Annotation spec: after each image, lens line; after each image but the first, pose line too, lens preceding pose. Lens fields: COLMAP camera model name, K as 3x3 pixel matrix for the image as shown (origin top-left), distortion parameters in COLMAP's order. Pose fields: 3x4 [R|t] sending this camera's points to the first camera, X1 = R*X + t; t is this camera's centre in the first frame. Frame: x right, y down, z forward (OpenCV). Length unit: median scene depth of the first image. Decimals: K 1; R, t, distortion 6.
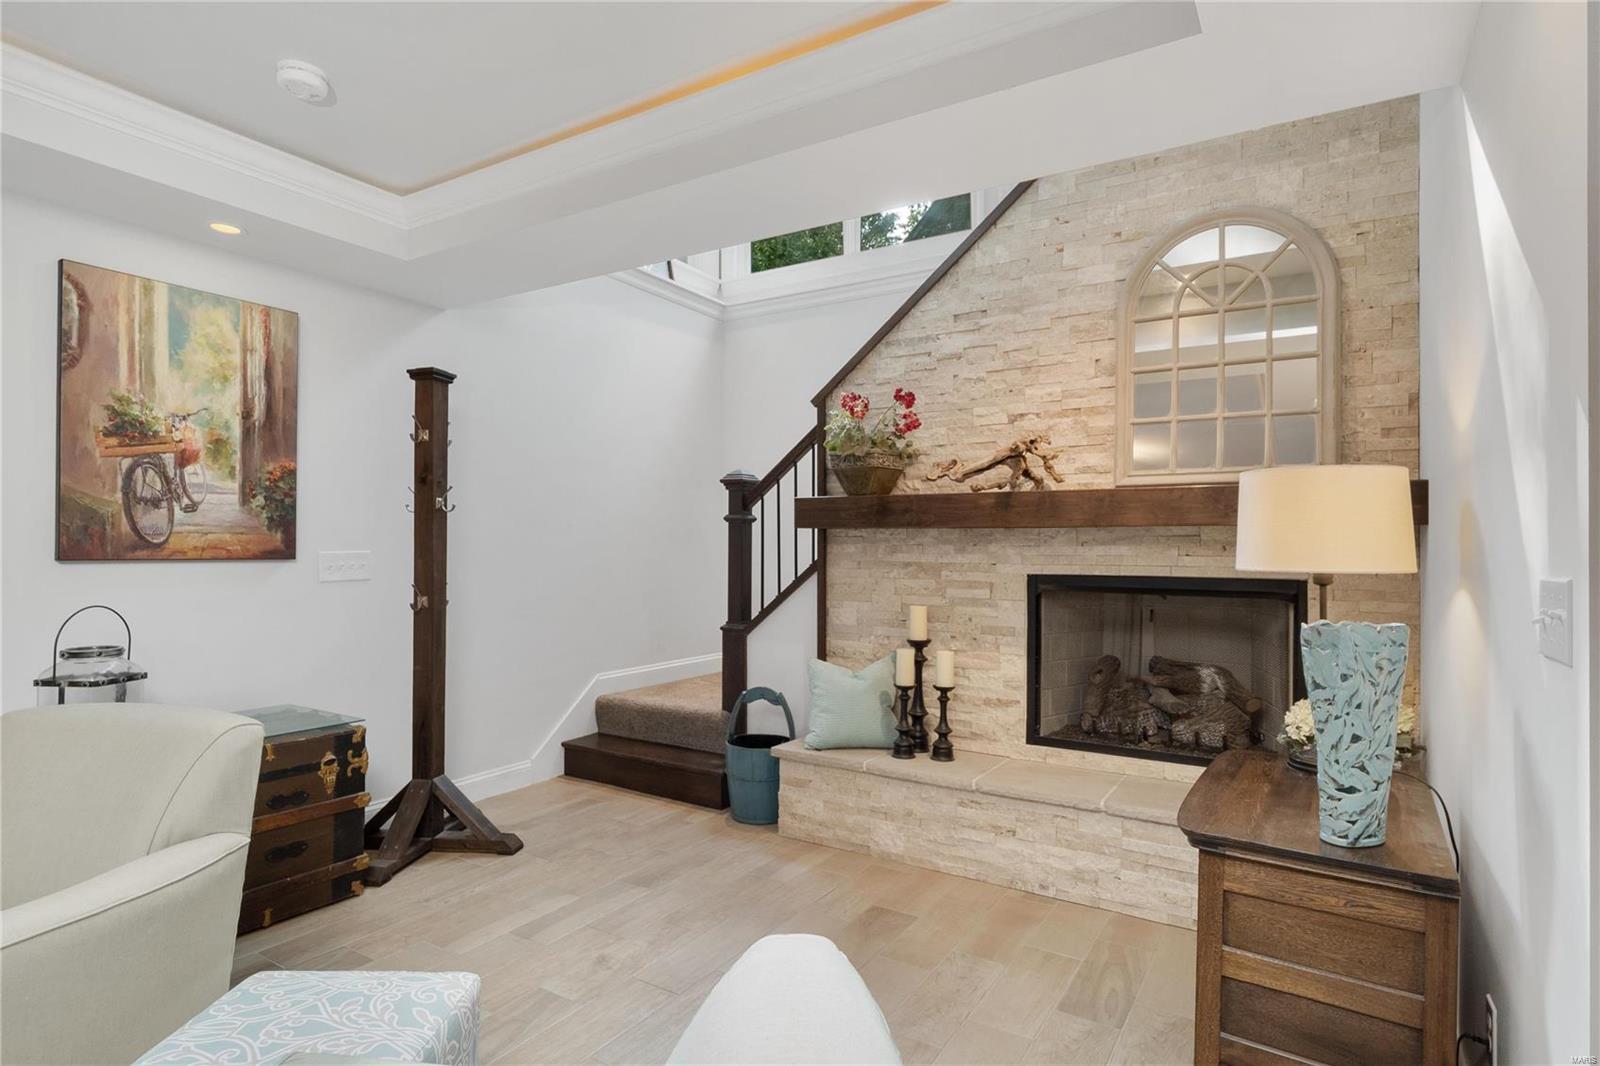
lens RADIAL K [[836.2, 0, 800.0], [0, 836.2, 533.0], [0, 0, 1]] dist [-0.005614, -0.000876]
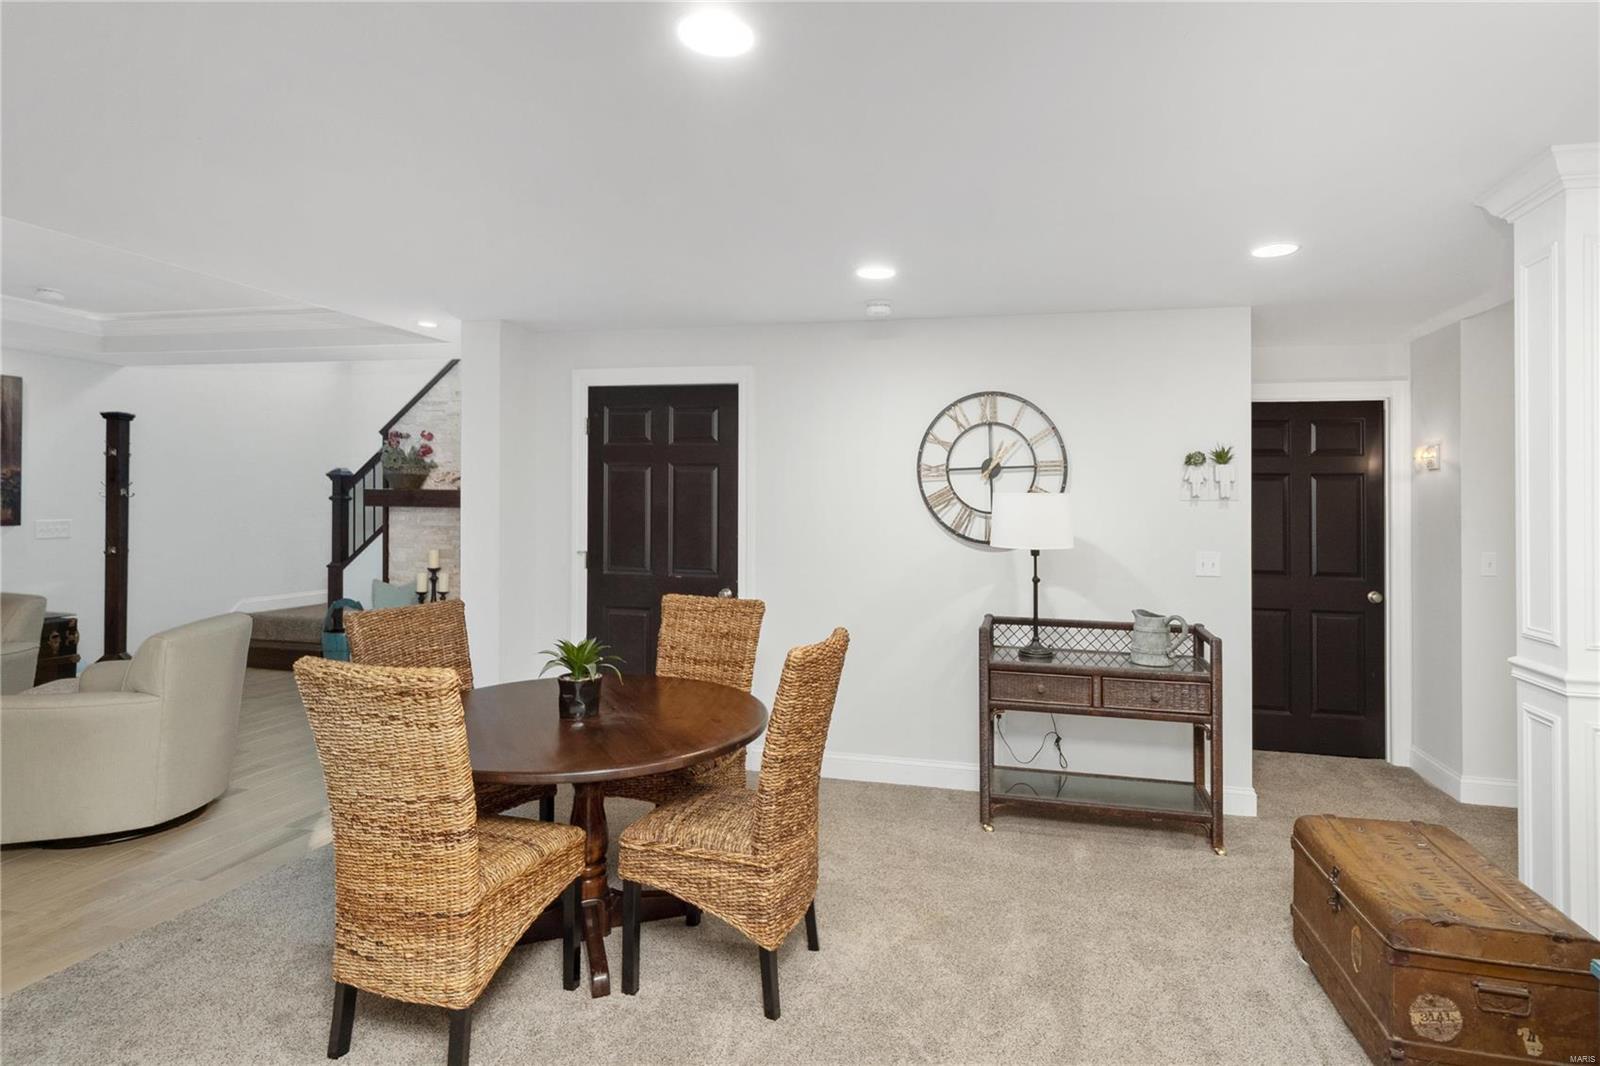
lens RADIAL K [[831.9, 0, 802.4], [0, 831.9, 496.9], [0, 0, 1]] dist [-0.005104, -0.000498]
pose [[0.954232, 0.006720, 0.298991, 0.419069], [-0.010284, 0.999894, 0.010346, -0.063401], [-0.298890, -0.012948, 0.954200, -1.119834]]
